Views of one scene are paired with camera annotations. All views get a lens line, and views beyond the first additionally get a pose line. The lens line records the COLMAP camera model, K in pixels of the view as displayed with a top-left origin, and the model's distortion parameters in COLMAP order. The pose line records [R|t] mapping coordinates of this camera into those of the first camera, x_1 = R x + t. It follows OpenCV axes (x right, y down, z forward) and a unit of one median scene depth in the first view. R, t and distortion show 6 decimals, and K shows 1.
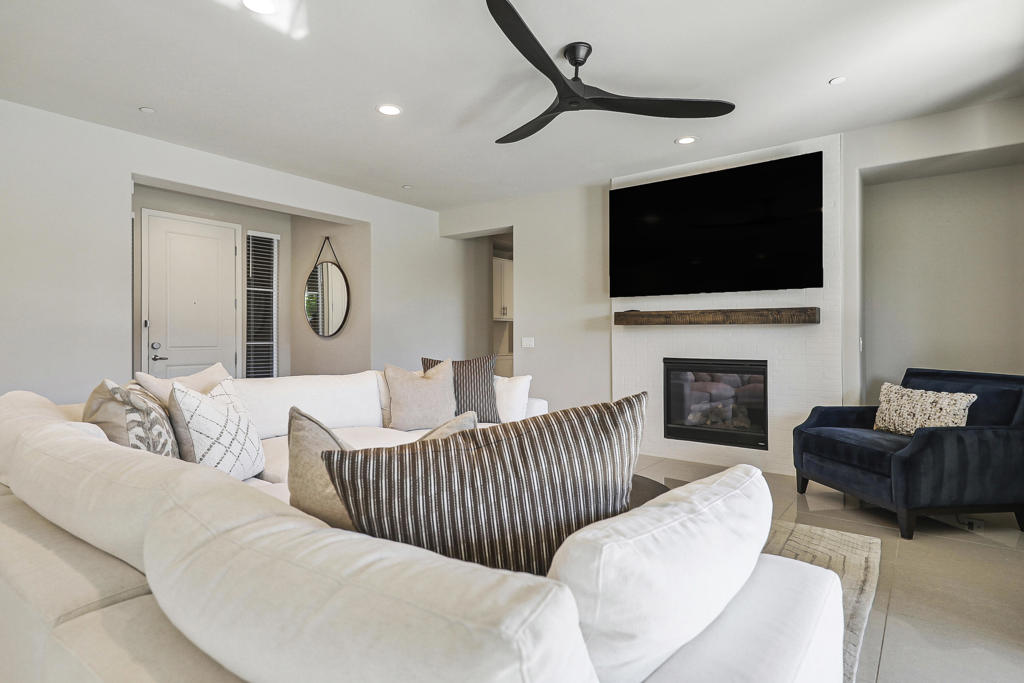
lens RADIAL K [[548.1, 0, 519.8], [0, 548.1, 338.2], [0, 0, 1]] dist [0.000032, -0.000058]
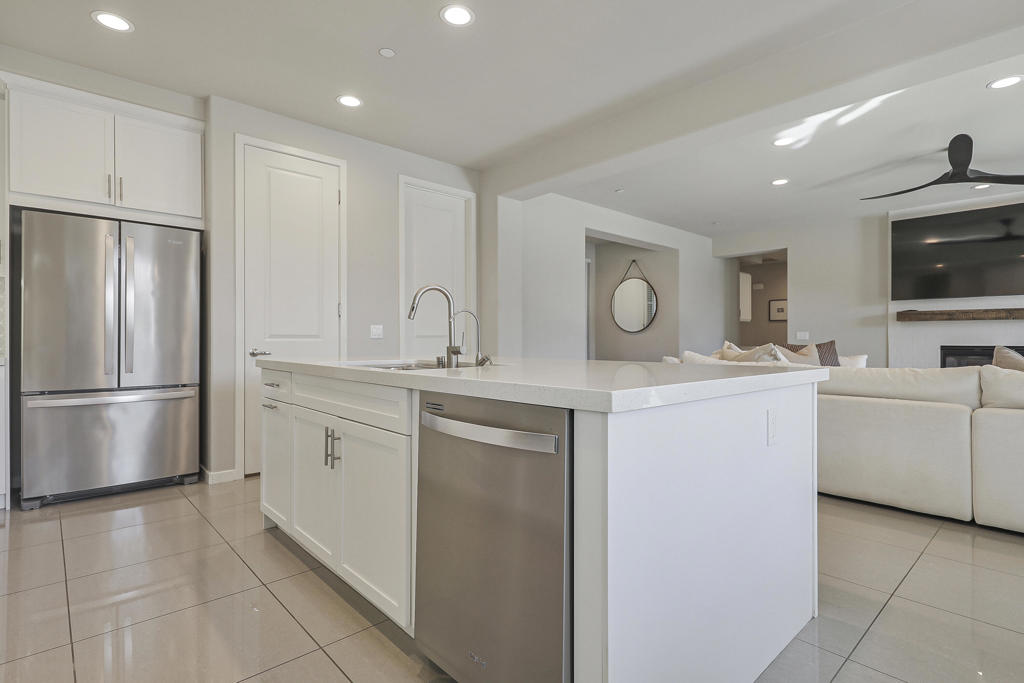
lens RADIAL K [[512.4, 0, 512.8], [0, 512.4, 335.9], [0, 0, 1]] dist [0.005576, -0.000719]
pose [[0.982509, -0.001110, -0.186211, -0.467060], [-0.000204, 0.999975, -0.007033, 0.019093], [0.186214, 0.006947, 0.982485, -0.370909]]
